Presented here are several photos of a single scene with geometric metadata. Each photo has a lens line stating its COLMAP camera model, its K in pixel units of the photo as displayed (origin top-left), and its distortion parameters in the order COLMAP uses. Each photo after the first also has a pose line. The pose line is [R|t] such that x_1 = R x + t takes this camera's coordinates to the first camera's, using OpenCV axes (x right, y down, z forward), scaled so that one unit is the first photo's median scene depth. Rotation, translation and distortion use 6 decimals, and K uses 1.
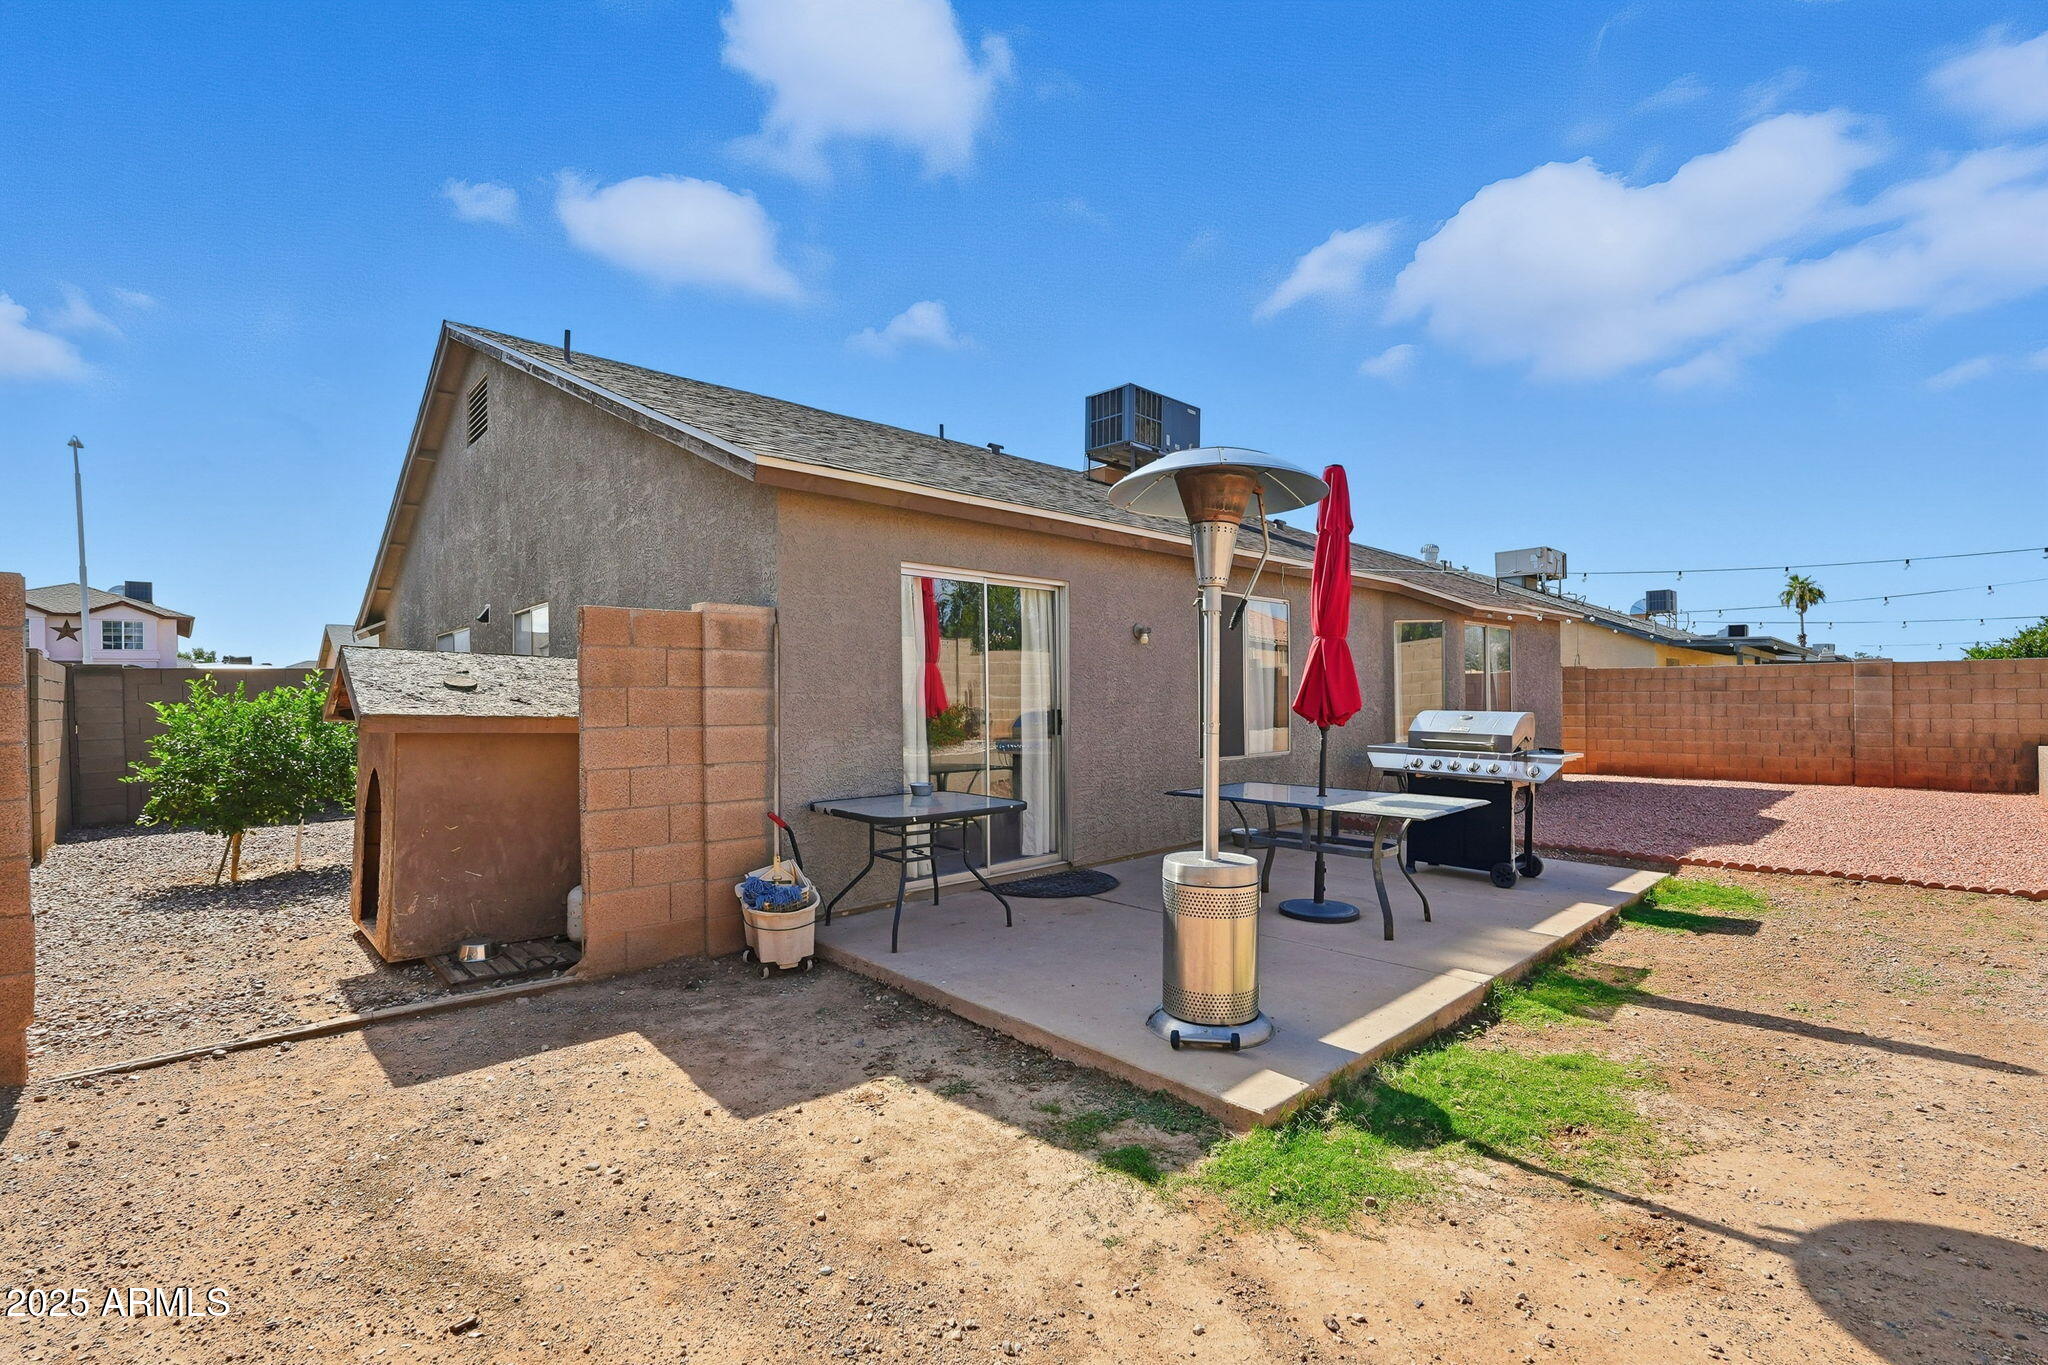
lens RADIAL K [[918.1, 0, 1018.6], [0, 918.1, 679.1], [0, 0, 1]] dist [-0.003522, 0.000945]
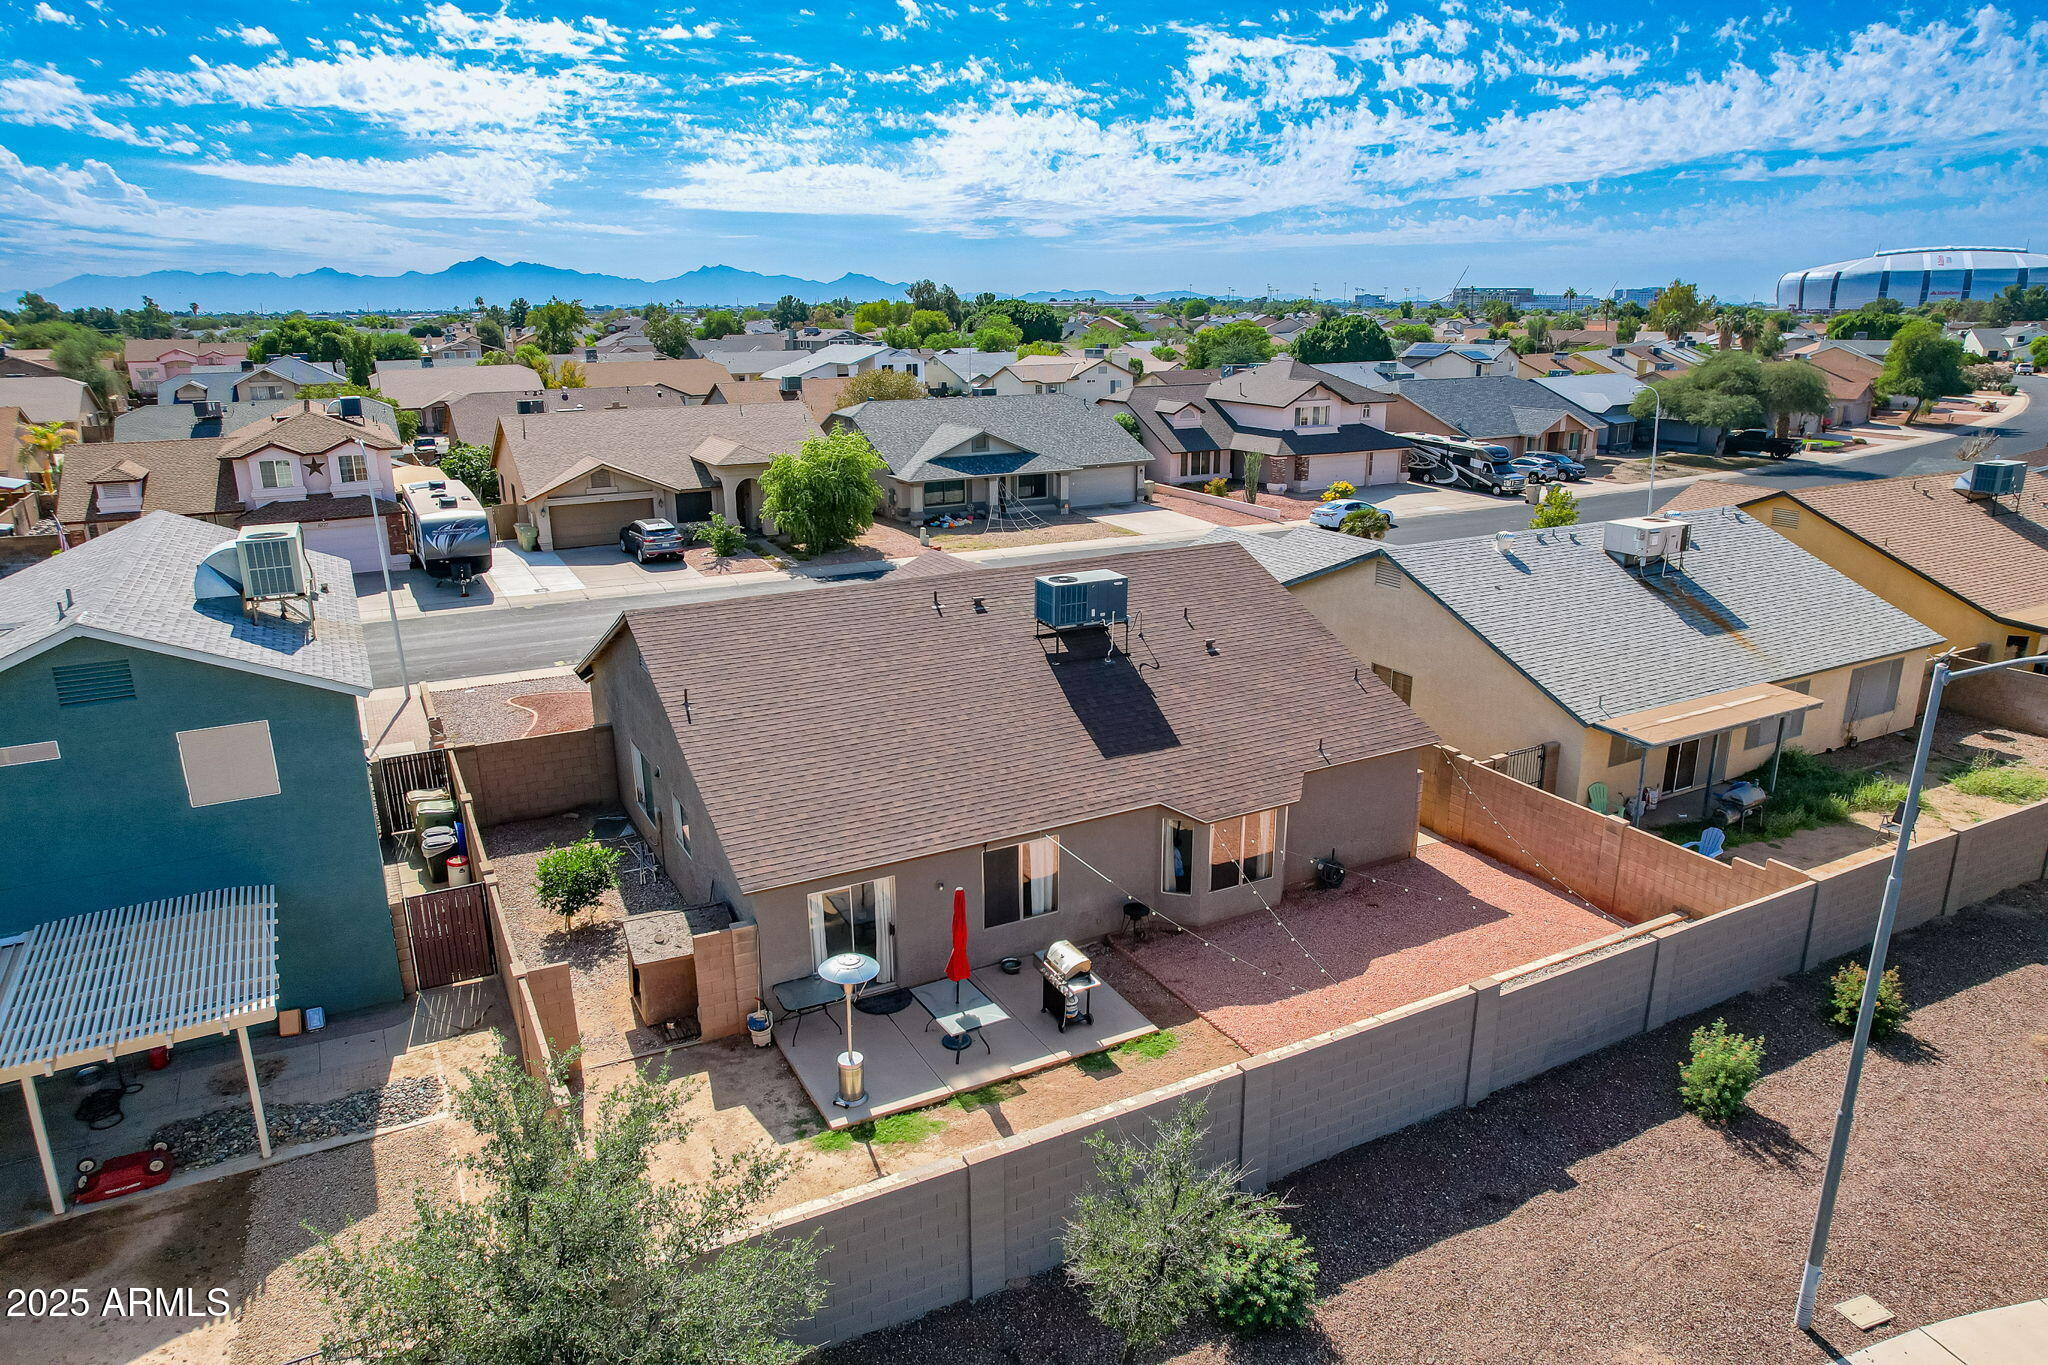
lens RADIAL K [[1322.9, 0, 1028.5], [0, 1322.9, 673.8], [0, 0, 1]] dist [-0.065811, 0.061730]
pose [[0.967796, 0.075845, -0.240040, 1.580615], [-0.003366, 0.957347, 0.288920, -2.163709], [0.251715, -0.278808, 0.926772, -2.519204]]
